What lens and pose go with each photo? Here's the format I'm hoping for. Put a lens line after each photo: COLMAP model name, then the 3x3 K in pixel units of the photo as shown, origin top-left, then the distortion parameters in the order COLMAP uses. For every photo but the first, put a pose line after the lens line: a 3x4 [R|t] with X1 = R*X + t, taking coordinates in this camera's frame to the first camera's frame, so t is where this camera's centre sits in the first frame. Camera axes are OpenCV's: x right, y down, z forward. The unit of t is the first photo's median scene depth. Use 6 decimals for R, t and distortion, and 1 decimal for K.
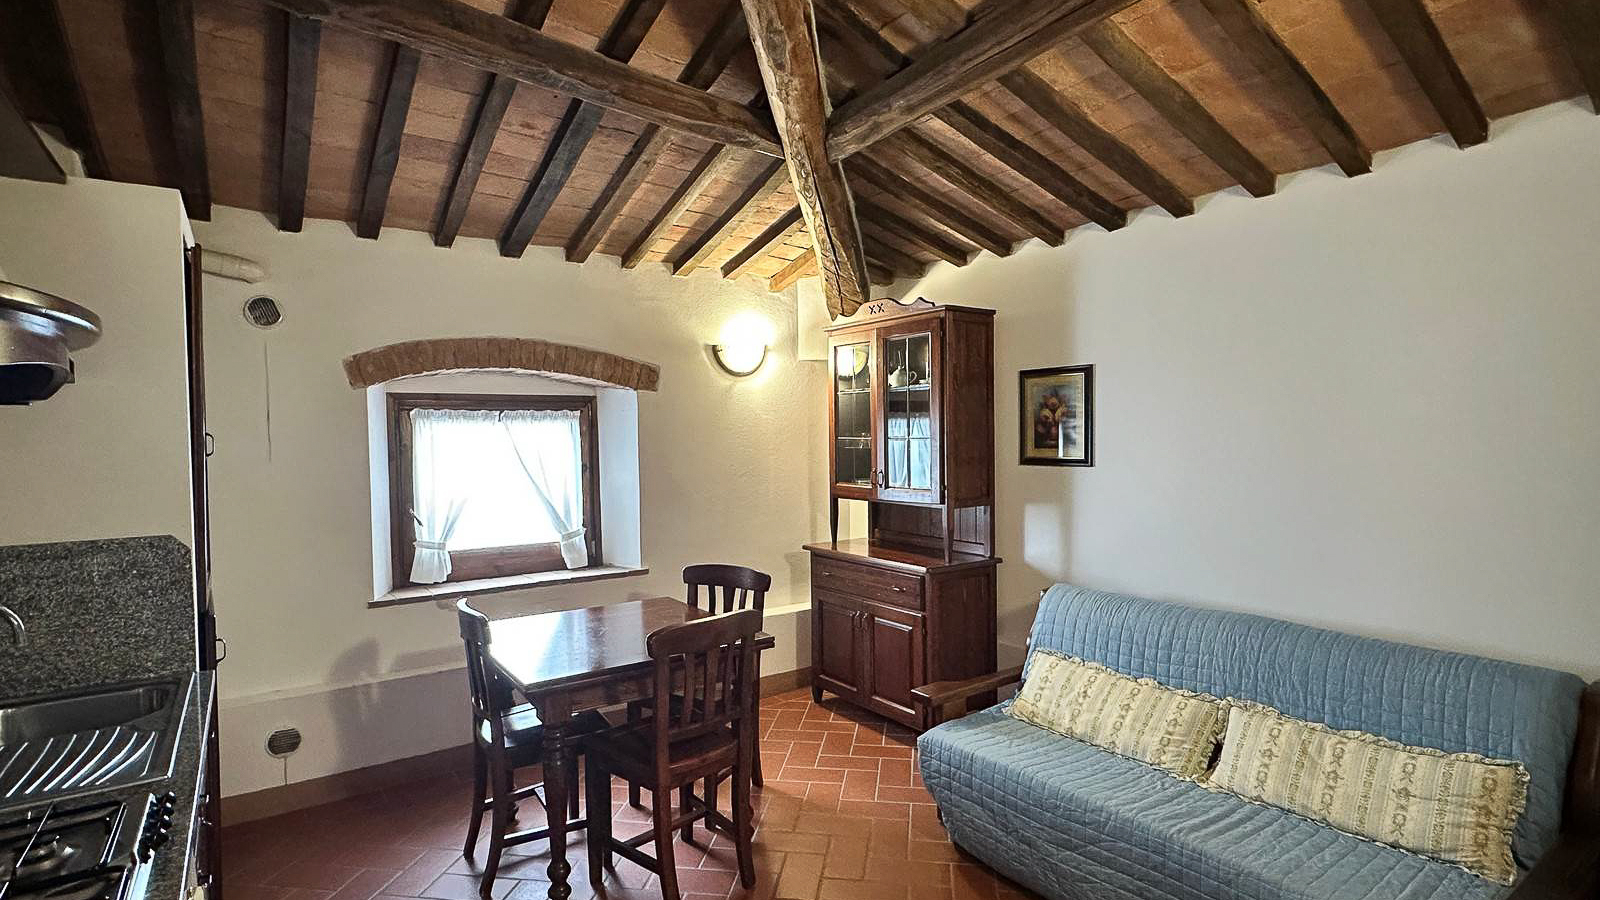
lens RADIAL K [[780.1, 0, 800.0], [0, 780.1, 450.0], [0, 0, 1]] dist [-0.002998, -0.000450]
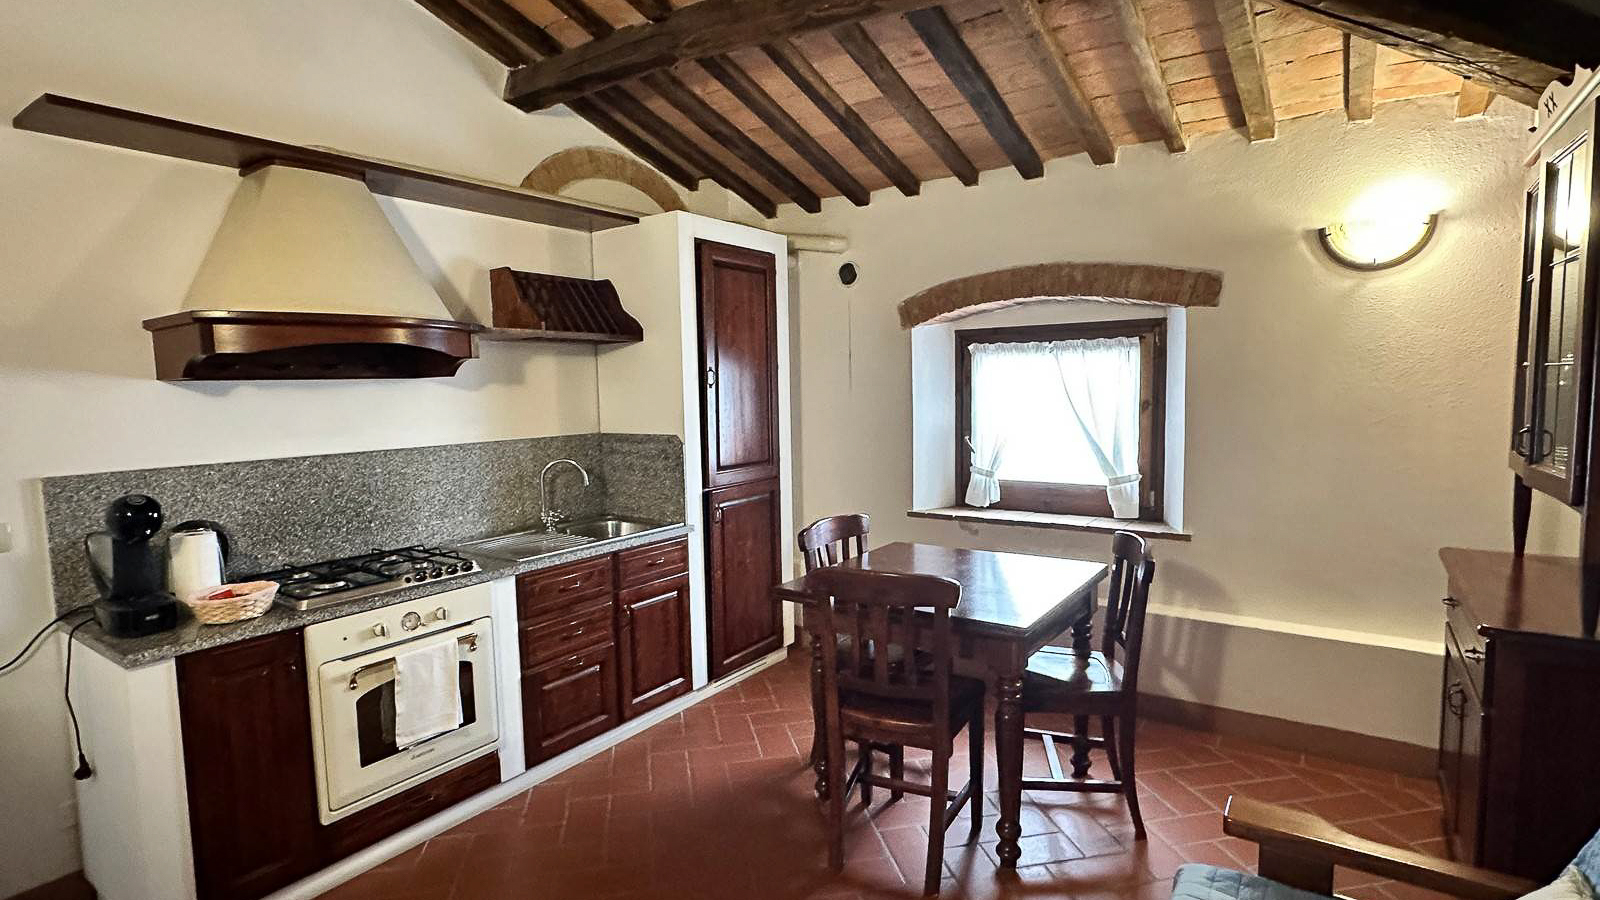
lens RADIAL K [[780.1, 0, 800.0], [0, 780.1, 450.0], [0, 0, 1]] dist [-0.002998, -0.000450]
pose [[0.351241, 0.086586, -0.932273, 0.398620], [-0.005393, 0.995885, 0.090462, -0.002683], [0.936269, -0.026747, 0.350263, 0.358036]]
